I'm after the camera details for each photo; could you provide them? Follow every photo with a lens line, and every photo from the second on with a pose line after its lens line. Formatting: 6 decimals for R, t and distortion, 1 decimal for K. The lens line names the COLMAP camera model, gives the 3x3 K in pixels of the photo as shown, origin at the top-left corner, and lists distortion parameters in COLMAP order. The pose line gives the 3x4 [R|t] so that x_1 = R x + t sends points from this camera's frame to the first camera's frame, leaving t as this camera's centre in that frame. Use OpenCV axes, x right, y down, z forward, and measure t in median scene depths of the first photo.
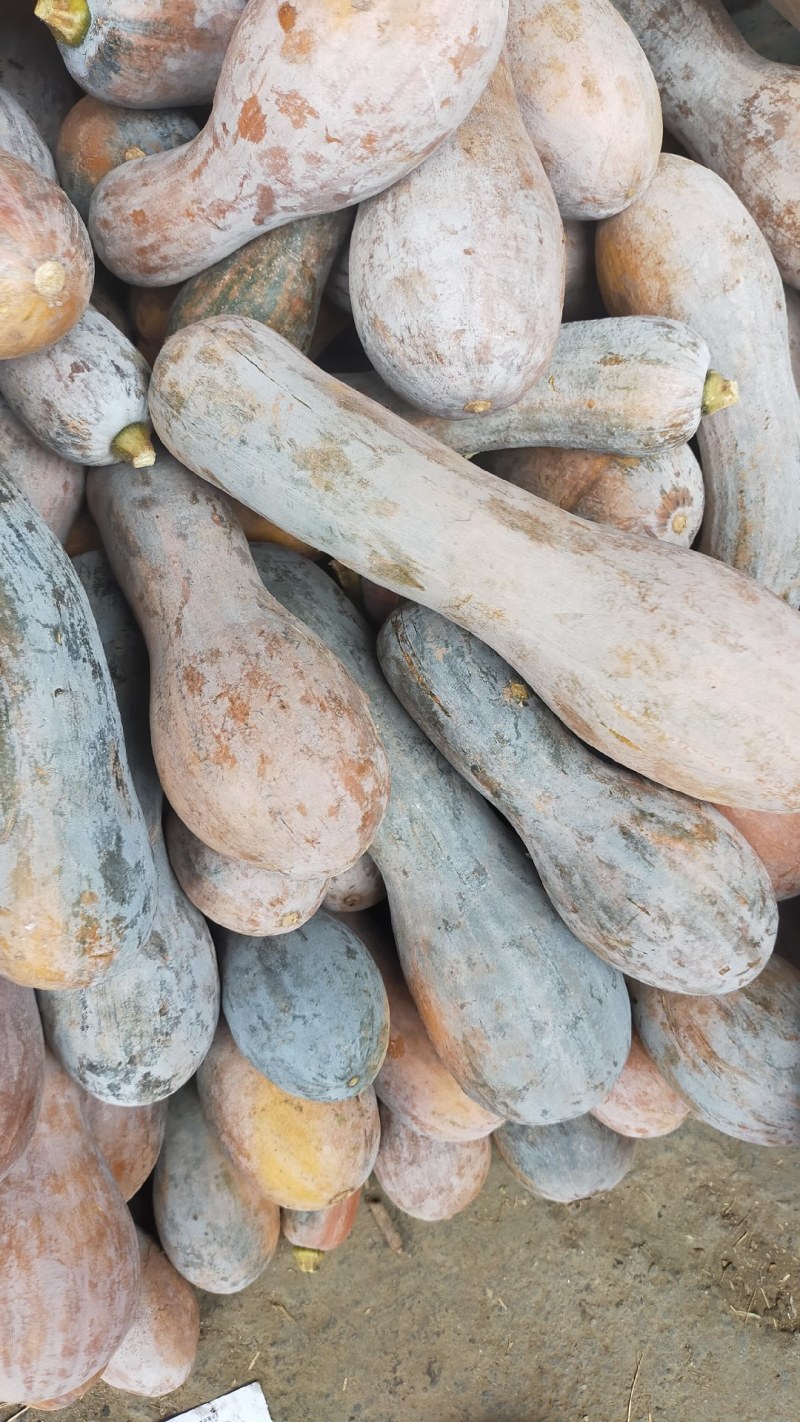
lens RADIAL K [[1079.3, 0, 400.0], [0, 1079.3, 711.0], [0, 0, 1]] dist [-0.026390, -0.000735]
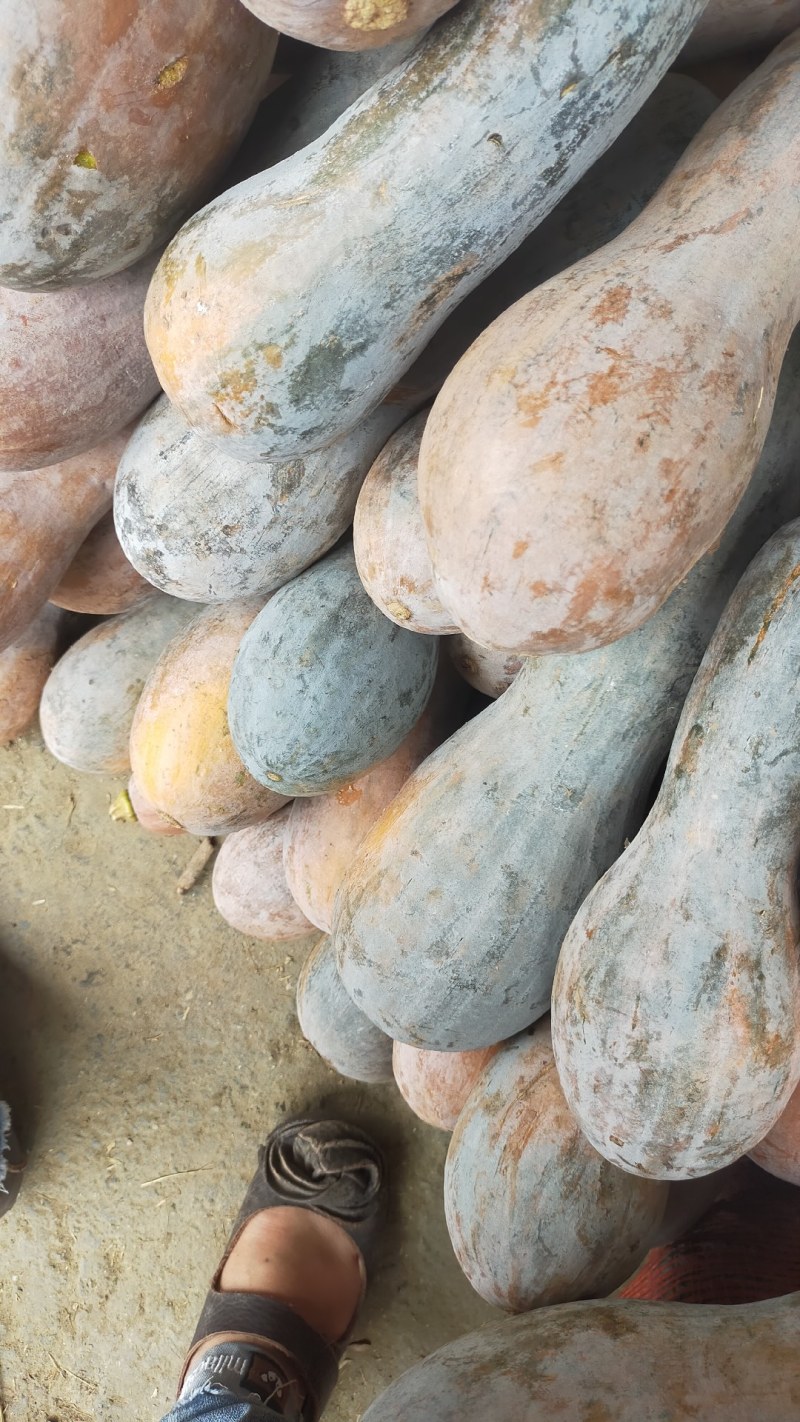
lens RADIAL K [[1094.4, 0, 372.9], [0, 1094.4, 730.6], [0, 0, 1]] dist [0.062519, -0.113002]
pose [[0.480795, 0.875914, -0.040139, -0.004315], [-0.824889, 0.467360, 0.318013, -0.000302], [0.297312, -0.119789, 0.947236, 0.241220]]
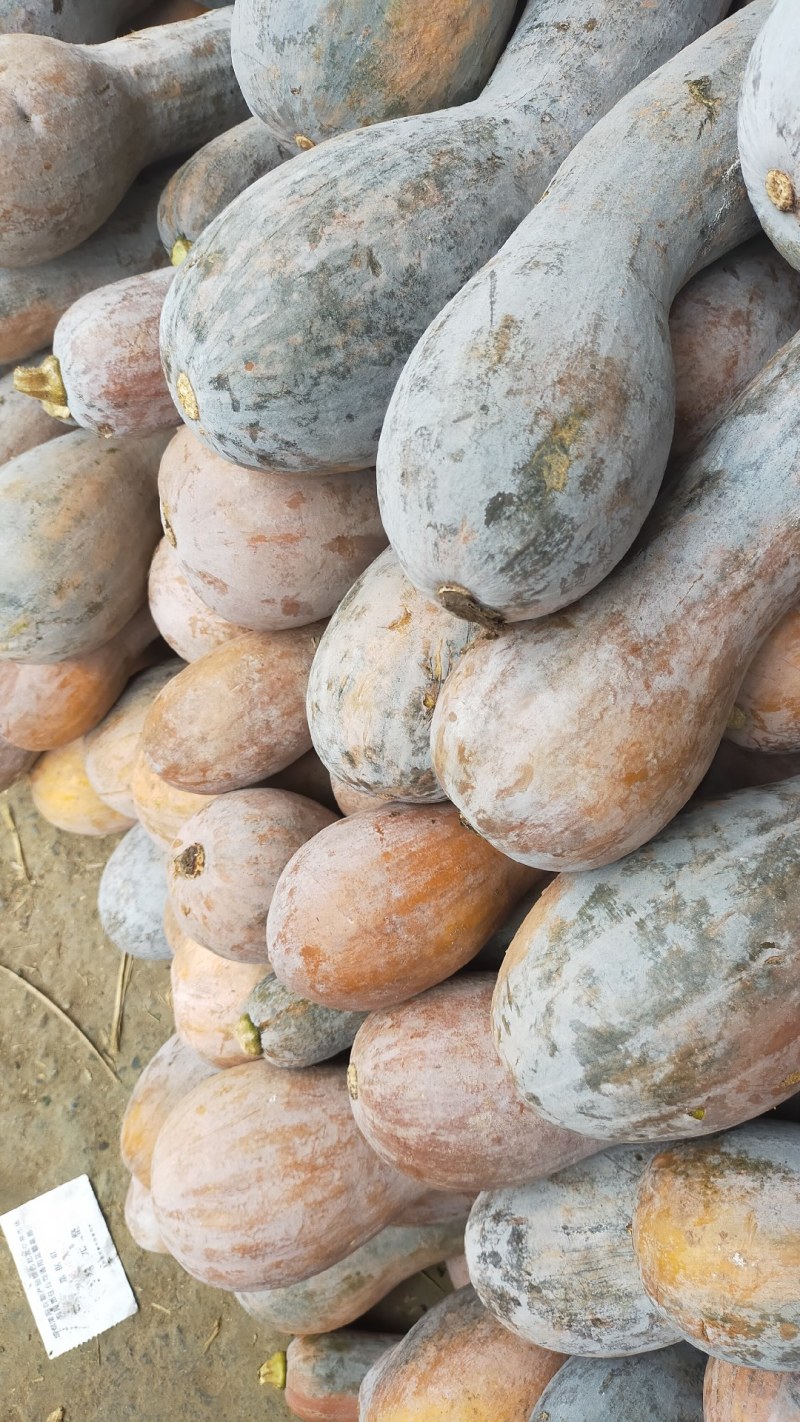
lens RADIAL K [[1079.3, 0, 400.0], [0, 1079.3, 711.0], [0, 0, 1]] dist [-0.026390, -0.000735]
pose [[0.121990, 0.940329, -0.317647, -0.424939], [-0.959347, 0.193774, 0.205197, 0.167900], [0.254504, 0.279702, 0.925740, 0.071259]]
